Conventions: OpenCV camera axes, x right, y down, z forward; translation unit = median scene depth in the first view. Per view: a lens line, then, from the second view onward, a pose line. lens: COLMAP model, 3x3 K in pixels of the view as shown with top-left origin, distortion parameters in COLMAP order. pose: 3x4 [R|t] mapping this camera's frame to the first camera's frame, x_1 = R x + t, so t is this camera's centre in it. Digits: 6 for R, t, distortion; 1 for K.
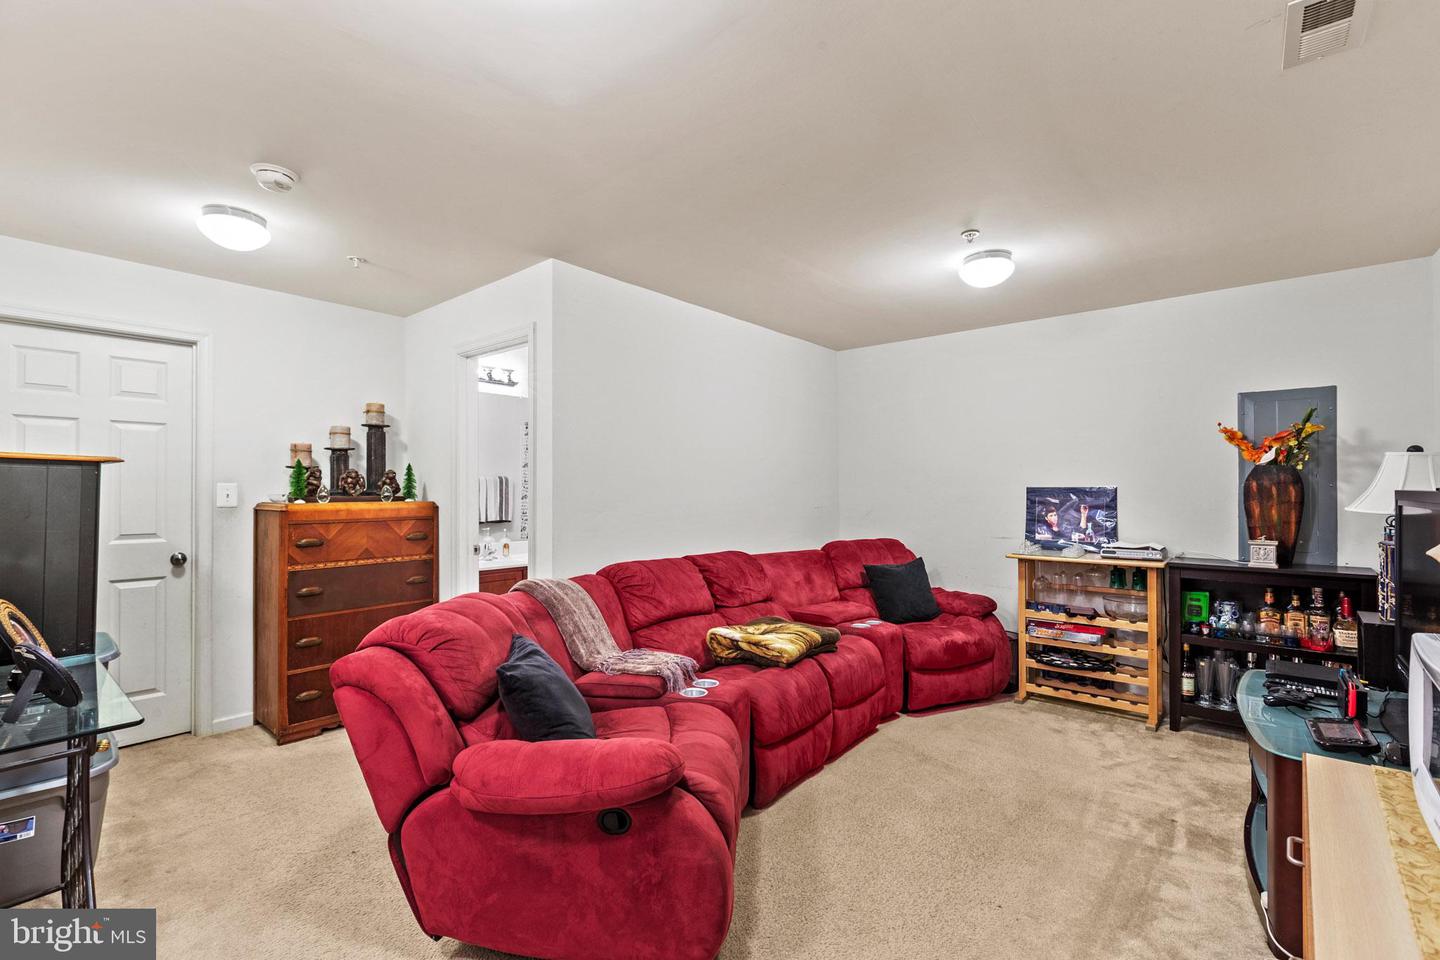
lens RADIAL K [[647.2, 0, 713.9], [0, 647.2, 490.9], [0, 0, 1]] dist [-0.000153, 0.000100]
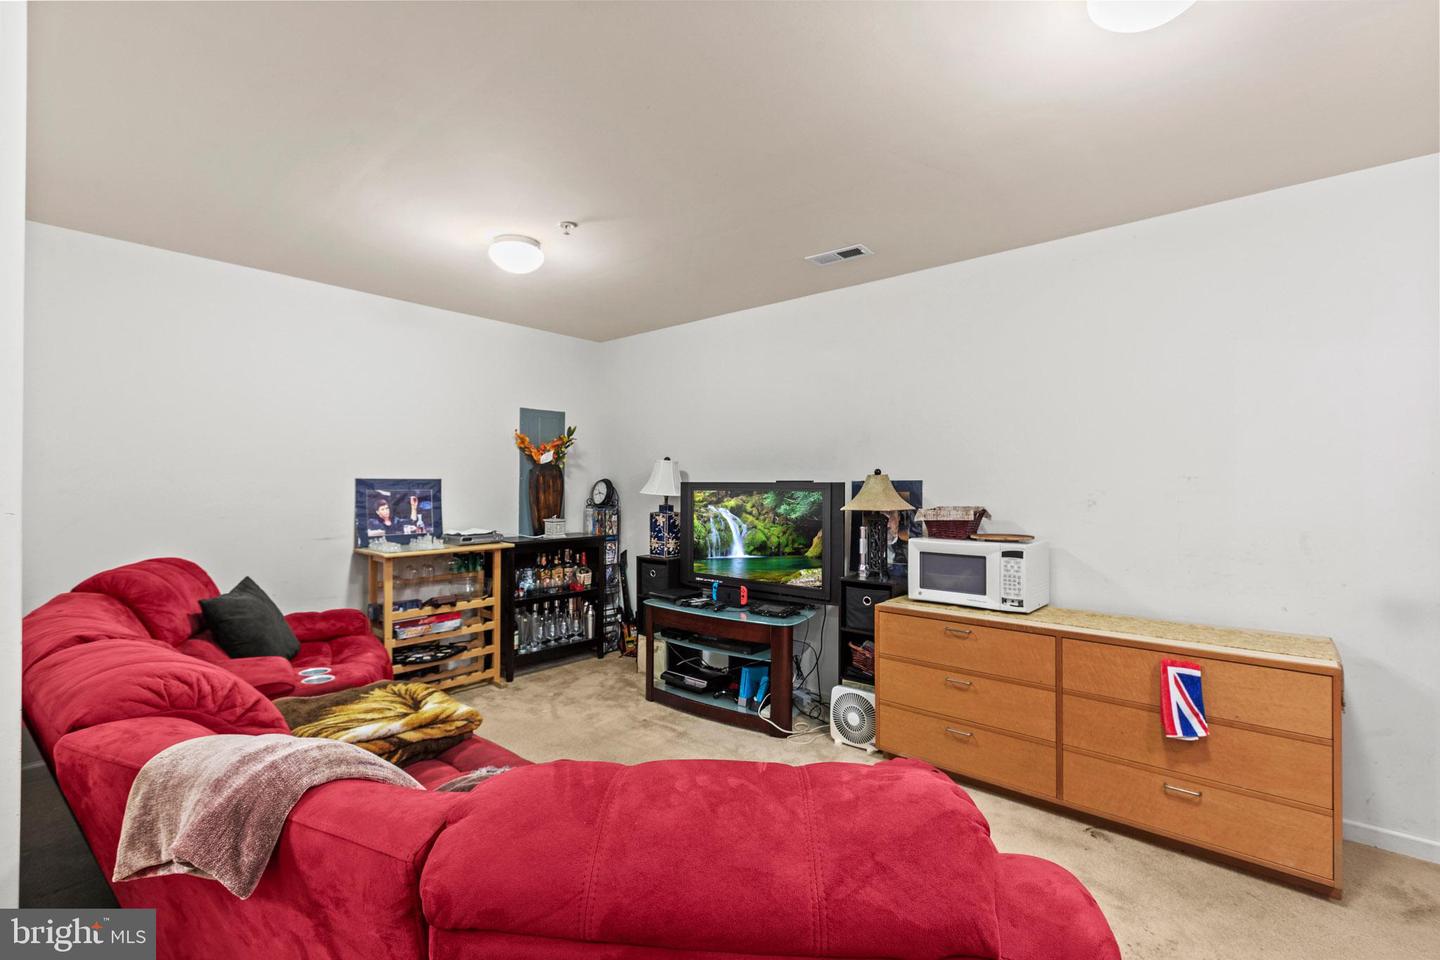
lens RADIAL K [[647.2, 0, 713.9], [0, 647.2, 490.9], [0, 0, 1]] dist [-0.000153, 0.000100]
pose [[-0.011322, -0.011430, 0.999871, -0.459758], [0.000601, 0.999934, 0.011438, 0.001567], [-0.999936, 0.000731, -0.011314, 0.589444]]
